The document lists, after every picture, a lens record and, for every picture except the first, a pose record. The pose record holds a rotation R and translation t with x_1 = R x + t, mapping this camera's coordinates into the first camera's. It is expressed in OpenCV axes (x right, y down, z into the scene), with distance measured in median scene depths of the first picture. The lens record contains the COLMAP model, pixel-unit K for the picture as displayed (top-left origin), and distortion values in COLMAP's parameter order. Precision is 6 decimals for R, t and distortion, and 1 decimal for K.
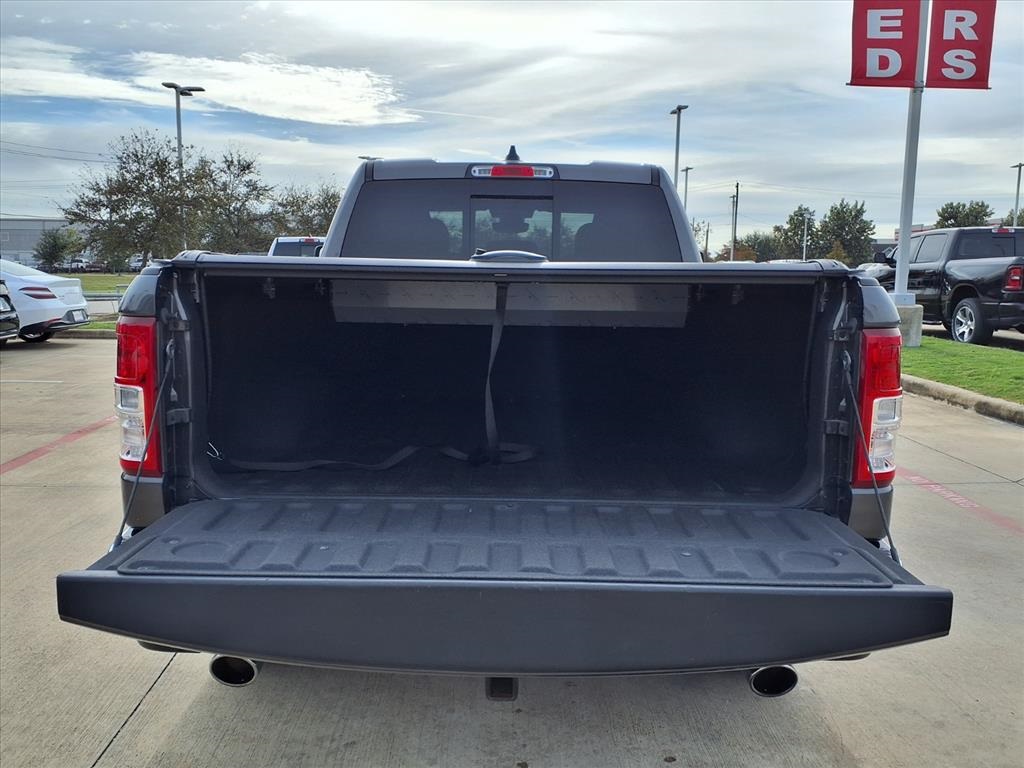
lens RADIAL K [[953.0, 0, 515.9], [0, 953.0, 383.6], [0, 0, 1]] dist [-0.001037, 0.001090]
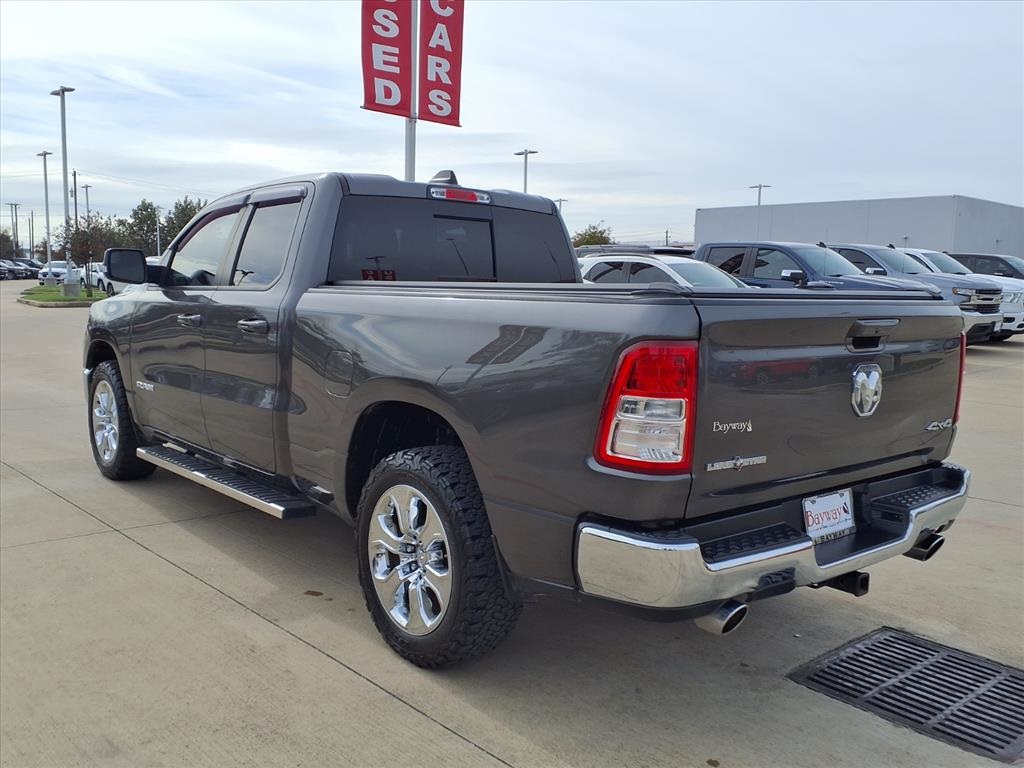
lens RADIAL K [[953.0, 0, 515.9], [0, 953.0, 383.6], [0, 0, 1]] dist [-0.001037, 0.001090]
pose [[0.747515, -0.059130, 0.661608, -0.272274], [0.055280, 0.998113, 0.026747, -0.011734], [-0.661941, 0.016580, 0.749373, 0.051089]]
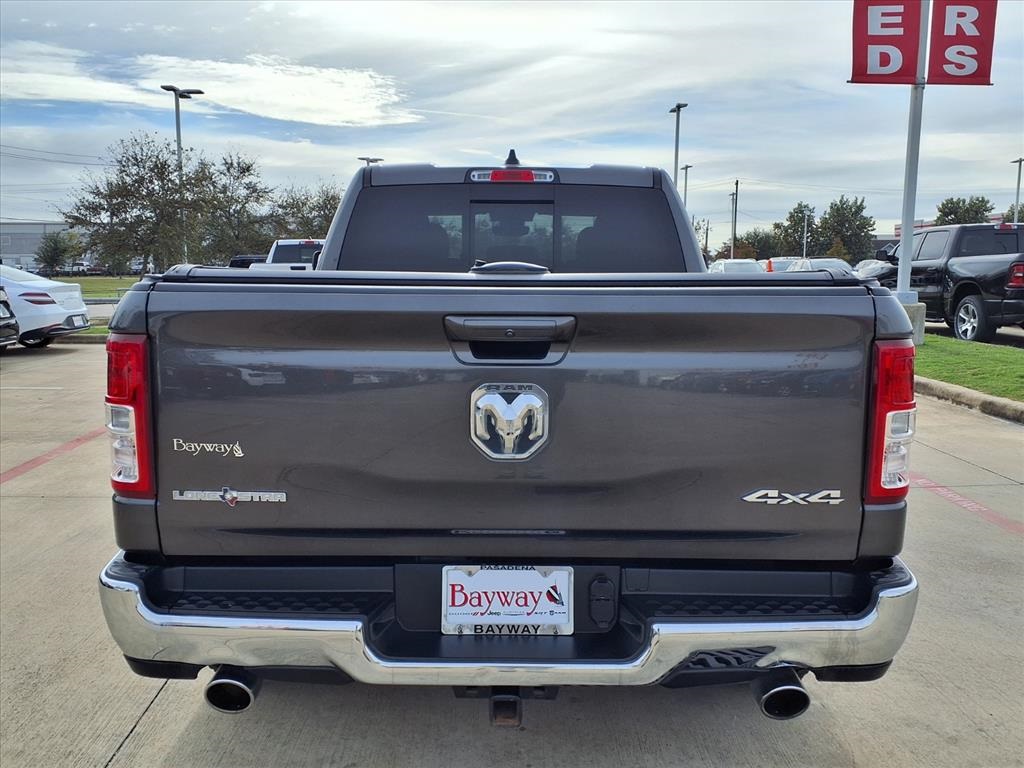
lens RADIAL K [[948.7, 0, 512.0], [0, 948.7, 384.0], [0, 0, 1]] dist [0.003915, -0.006691]
pose [[0.999960, -0.007284, -0.005216, -0.000078], [0.007298, 0.999970, 0.002675, -0.003717], [0.005196, -0.002713, 0.999983, 0.006693]]
